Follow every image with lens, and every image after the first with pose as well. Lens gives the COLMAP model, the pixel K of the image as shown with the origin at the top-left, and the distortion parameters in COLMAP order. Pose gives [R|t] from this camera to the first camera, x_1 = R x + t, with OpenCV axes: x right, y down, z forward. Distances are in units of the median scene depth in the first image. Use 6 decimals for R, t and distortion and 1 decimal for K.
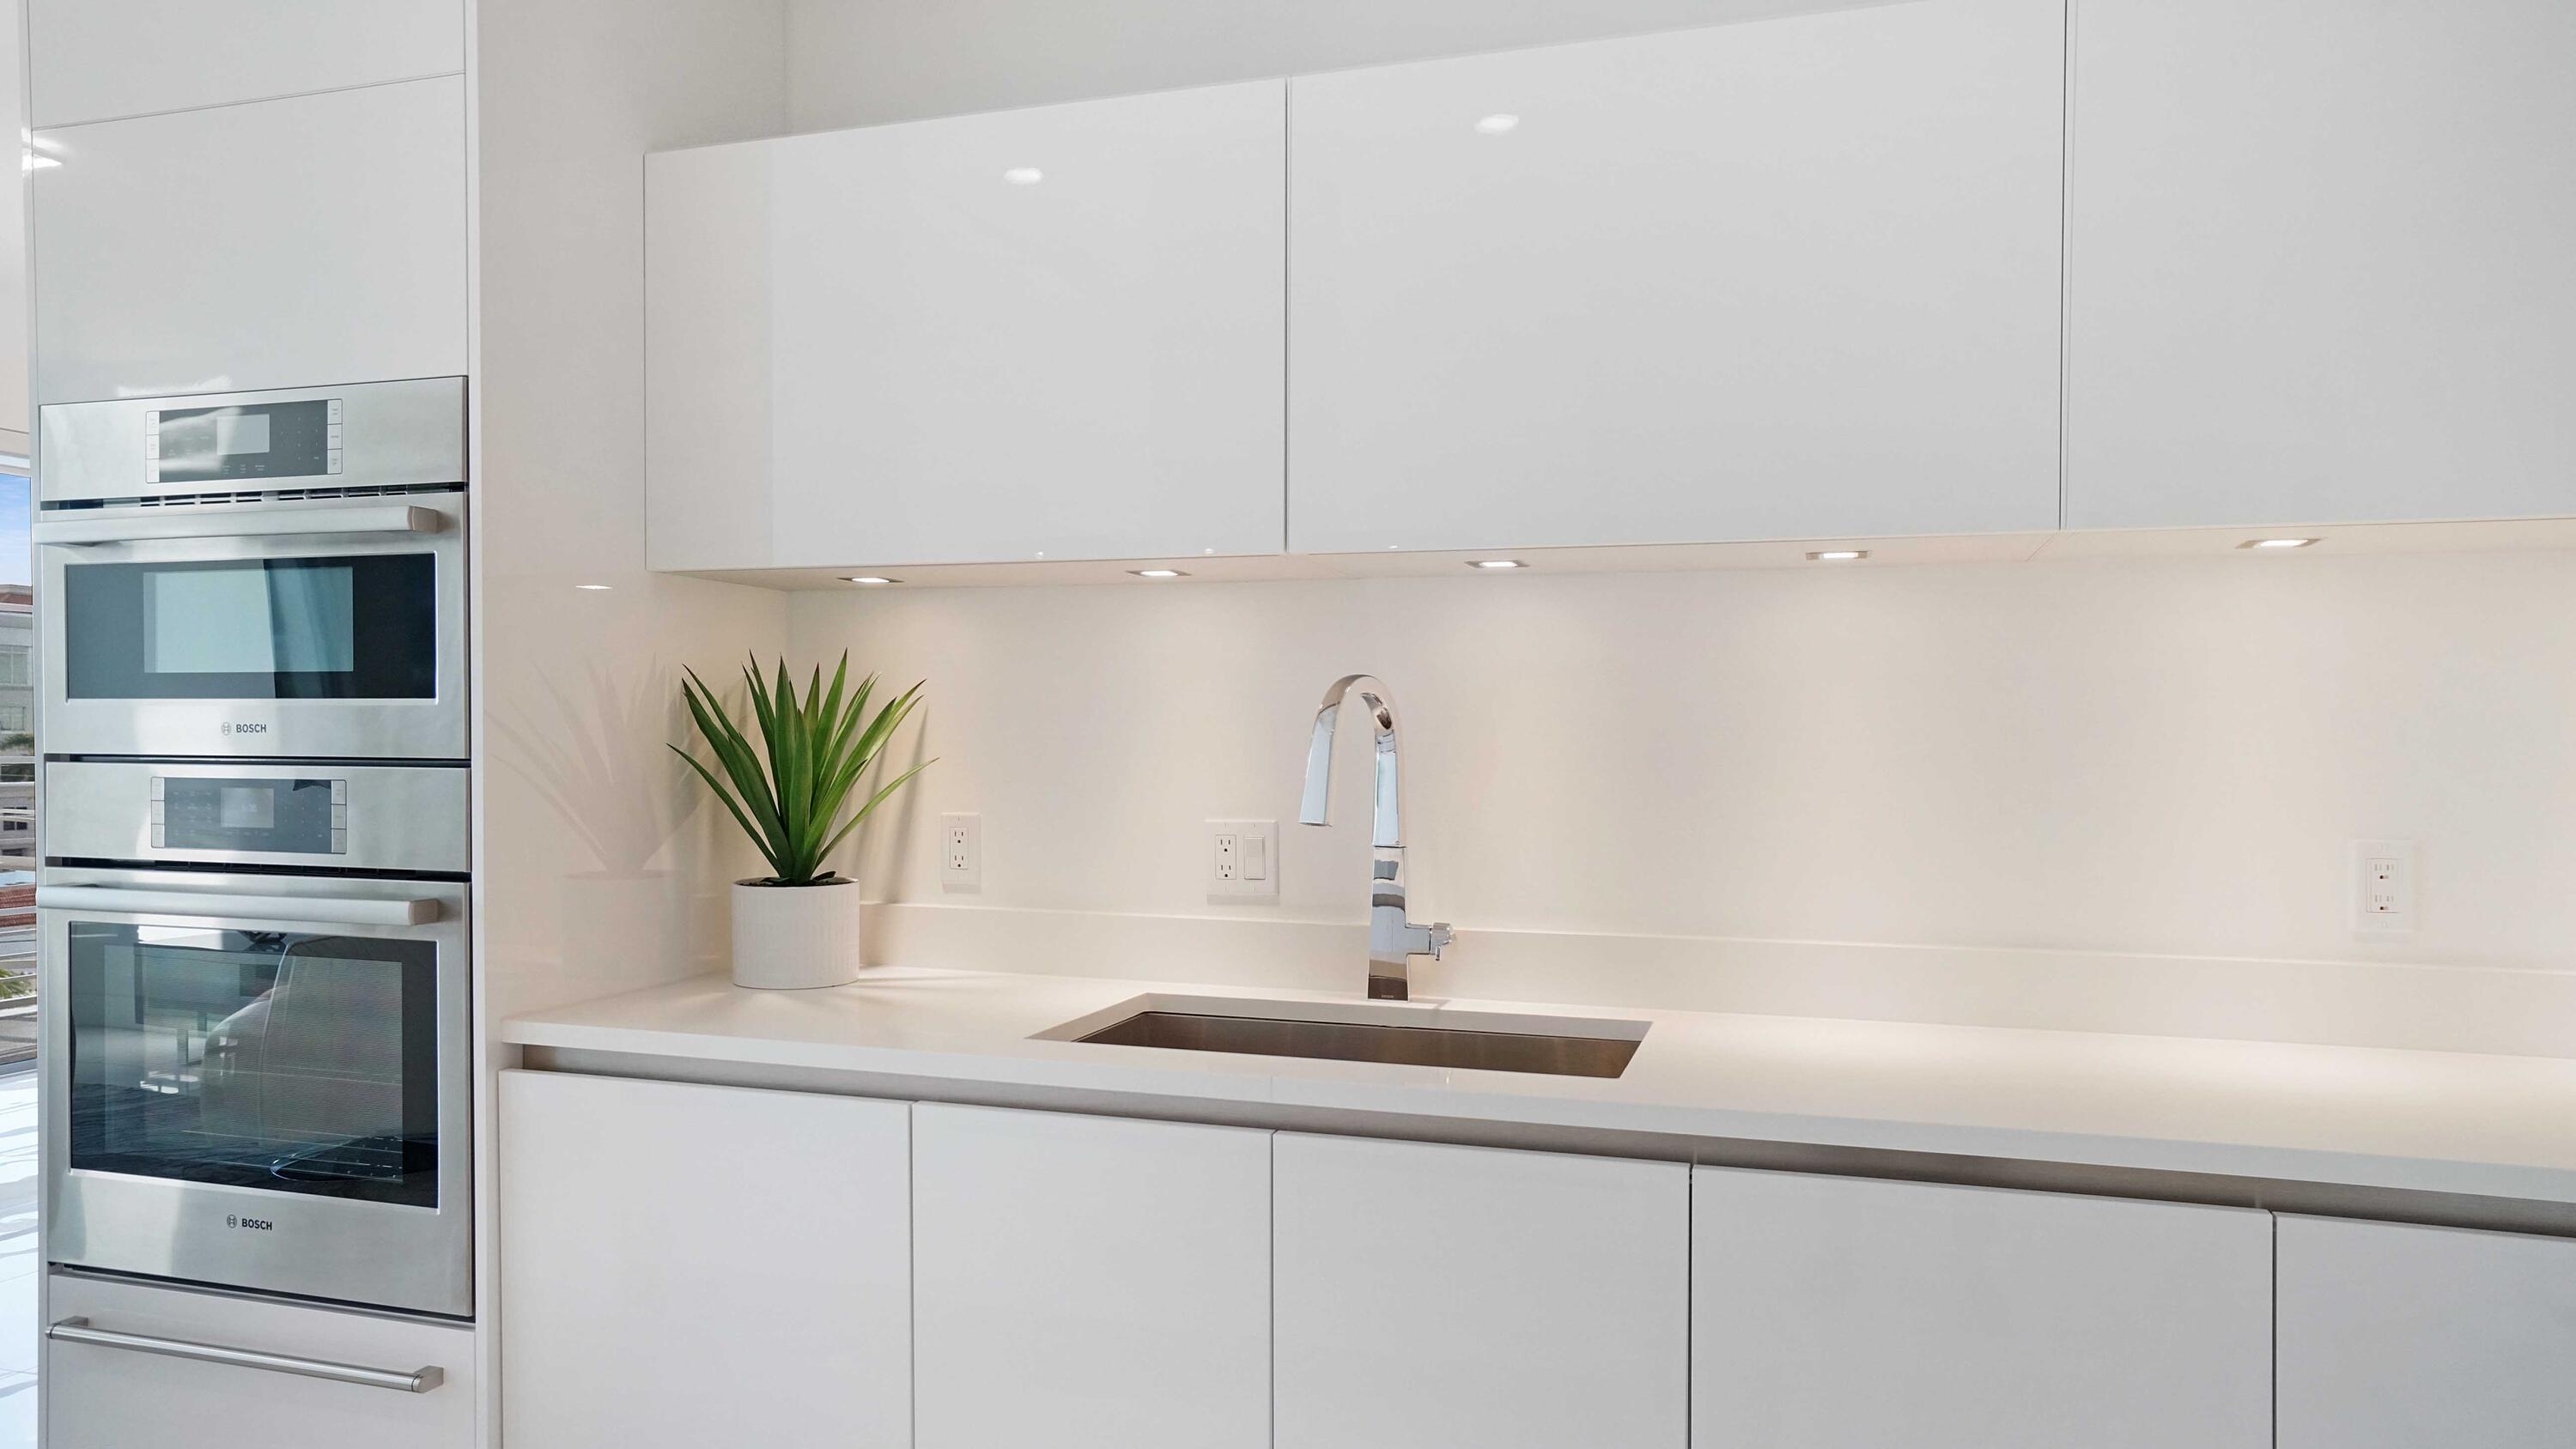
lens RADIAL K [[1751.4, 0, 1332.1], [0, 1751.4, 794.6], [0, 0, 1]] dist [0.006446, 0.004359]
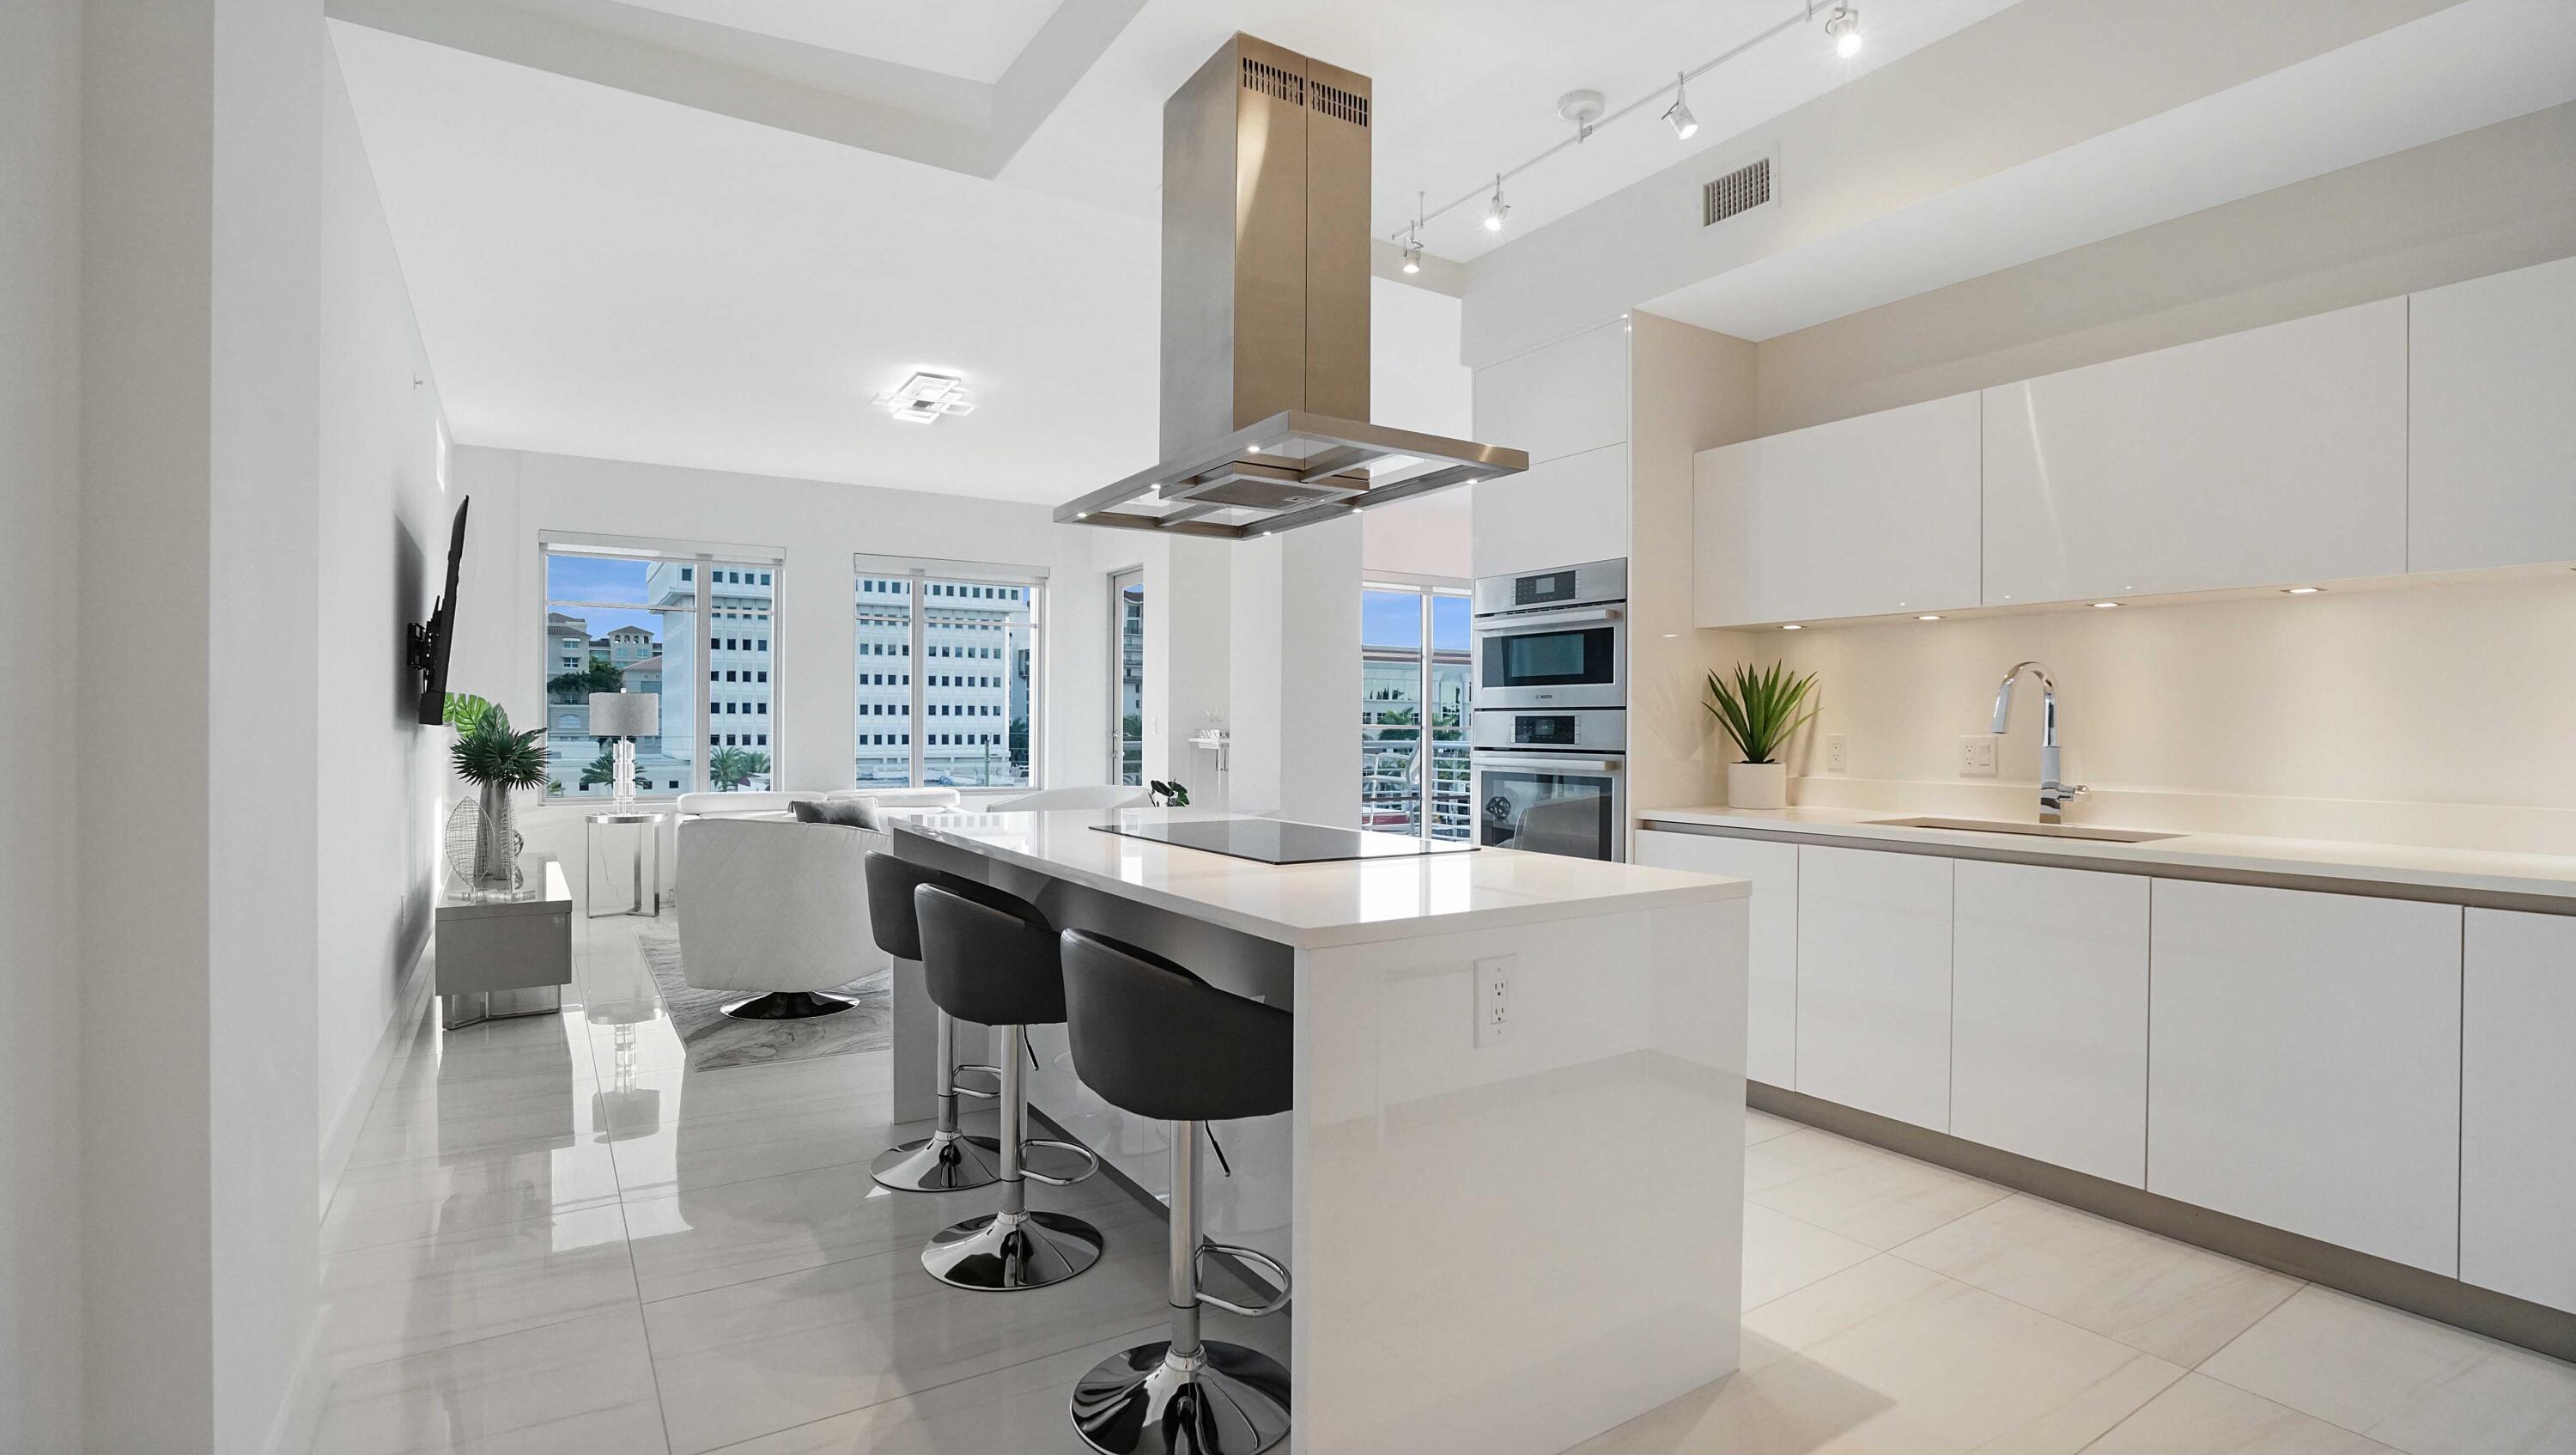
lens RADIAL K [[1215.4, 0, 1289.1], [0, 1215.4, 723.6], [0, 0, 1]] dist [-0.052652, 0.019270]
pose [[0.774566, -0.003588, -0.632482, 0.217350], [-0.018585, 0.999423, -0.028430, 0.057343], [0.632219, 0.033776, 0.774053, -0.604877]]
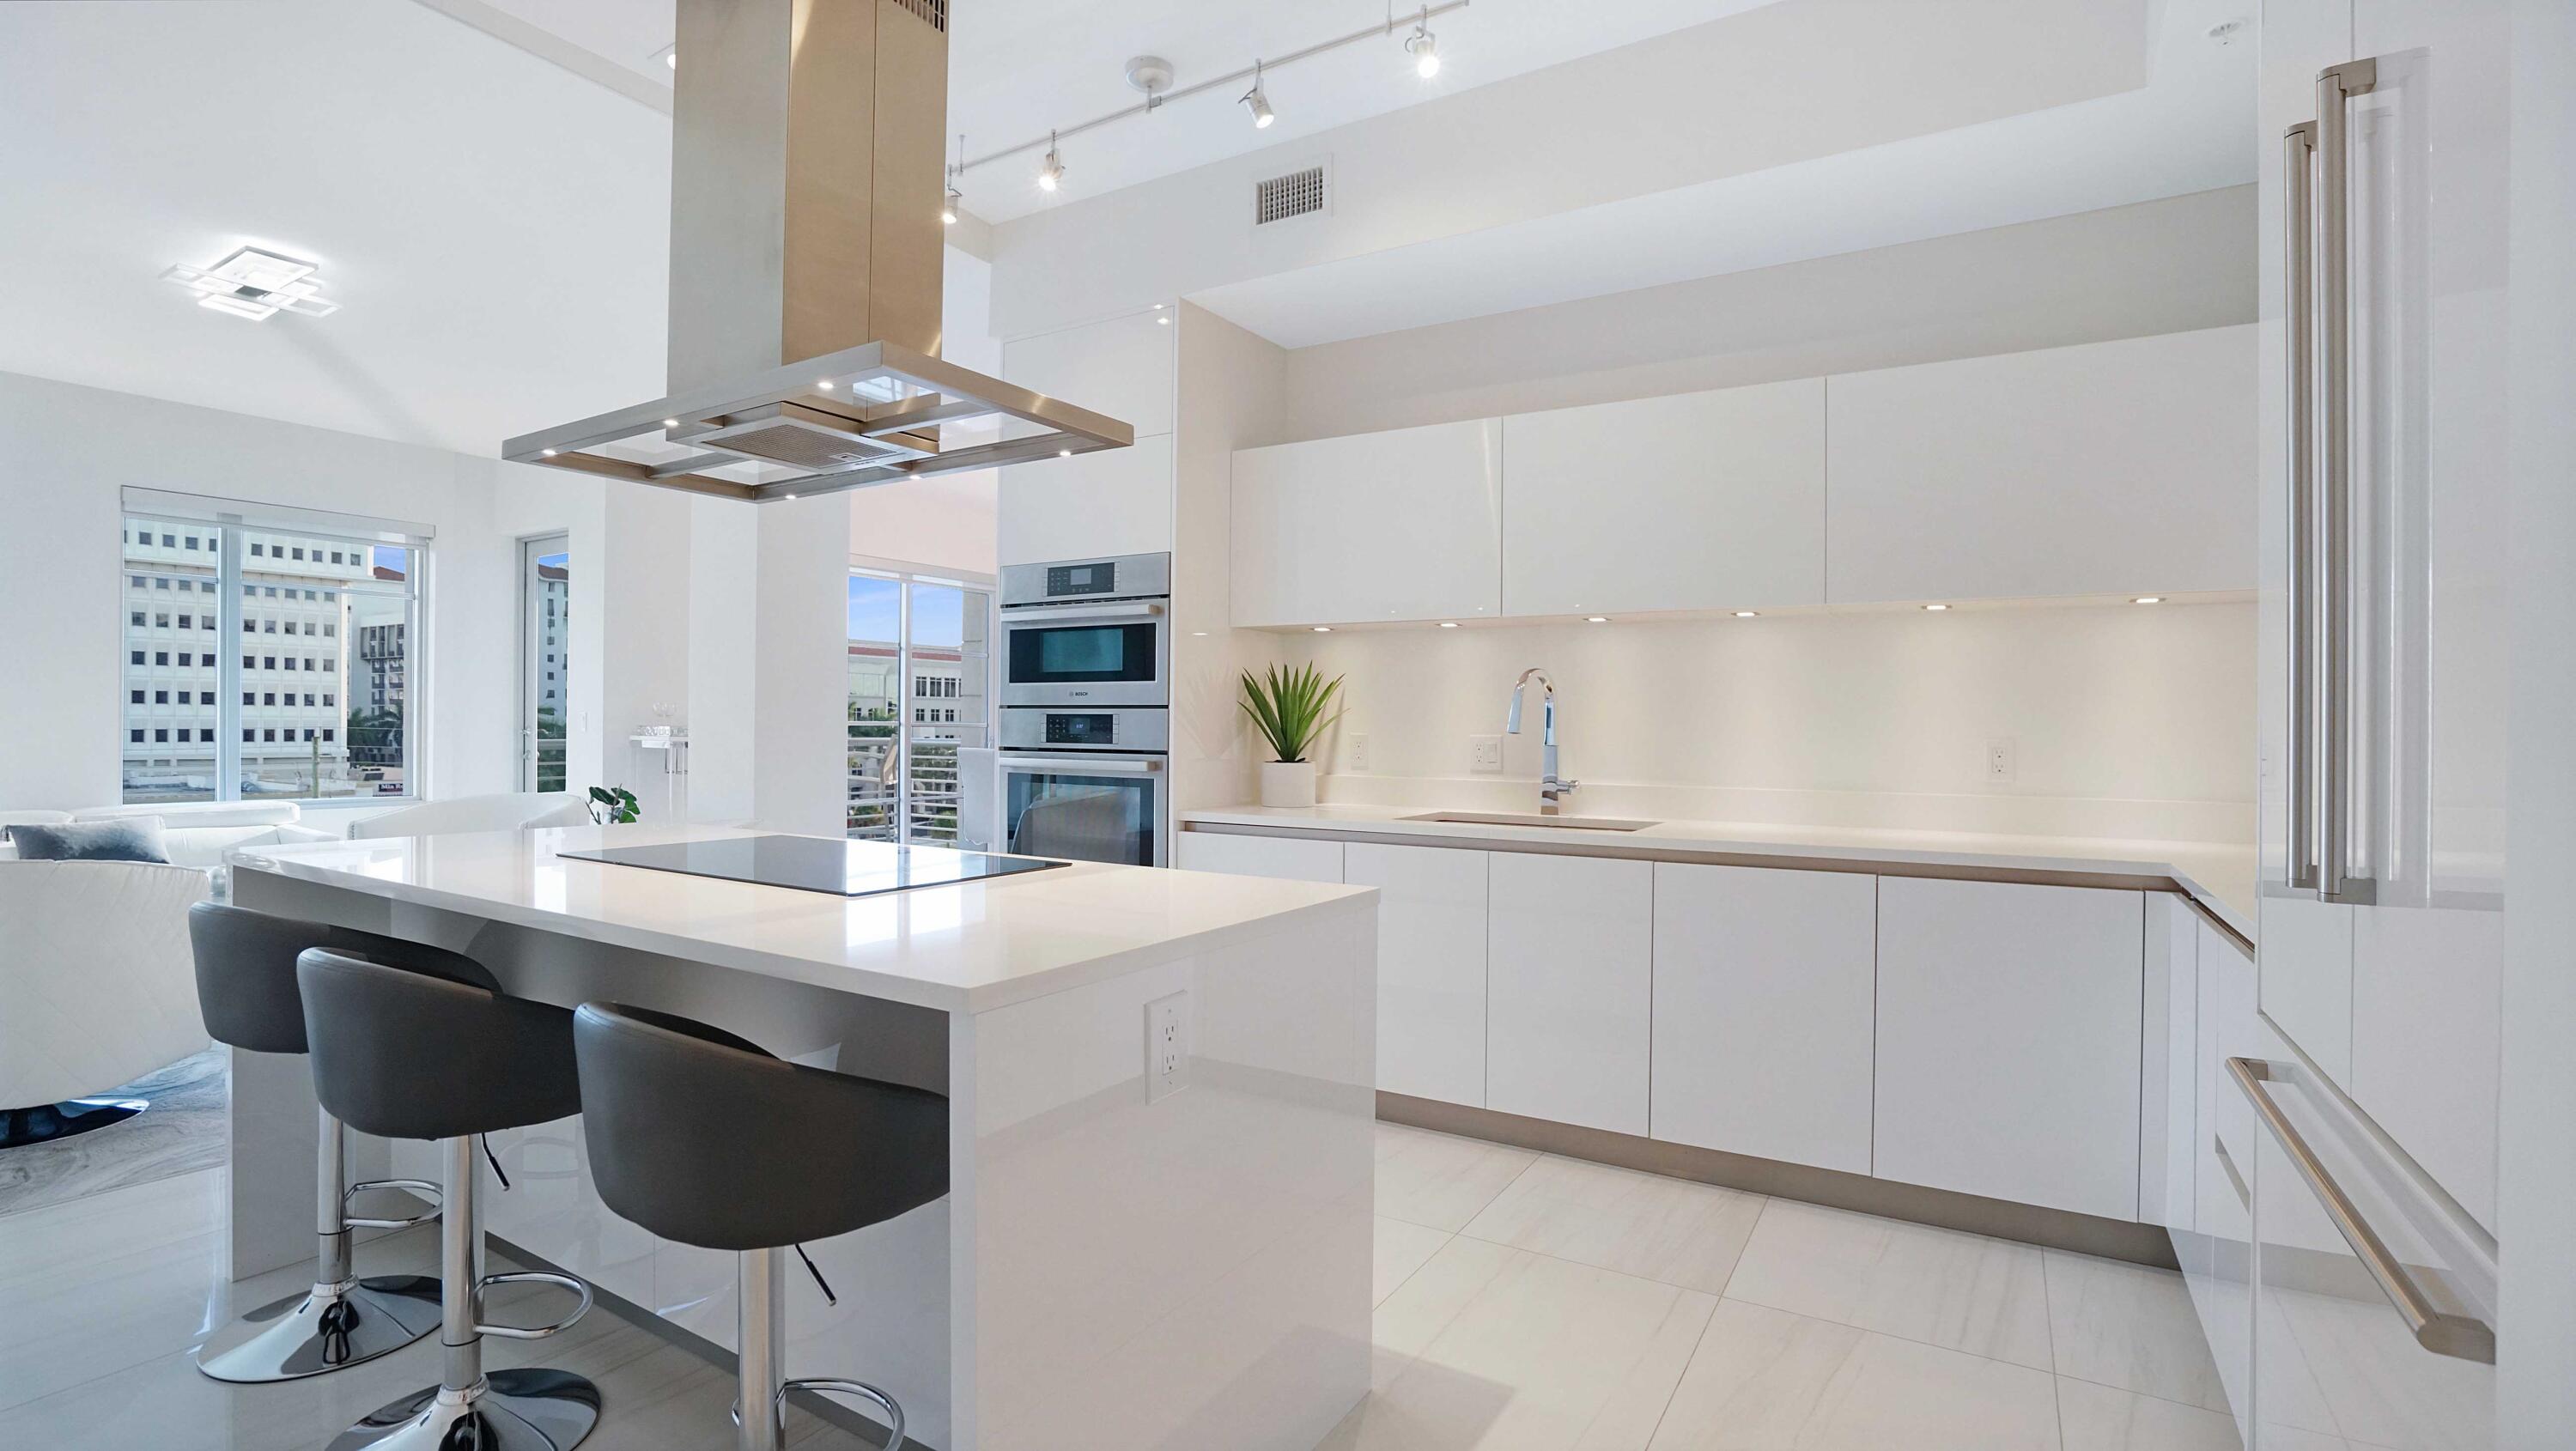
lens RADIAL K [[1210.8, 0, 1309.8], [0, 1210.8, 724.2], [0, 0, 1]] dist [-0.047287, 0.014845]
pose [[0.974566, 0.001506, -0.224095, 0.077894], [-0.008692, 0.999479, -0.031080, 0.052284], [0.223931, 0.032237, 0.974072, -0.563067]]
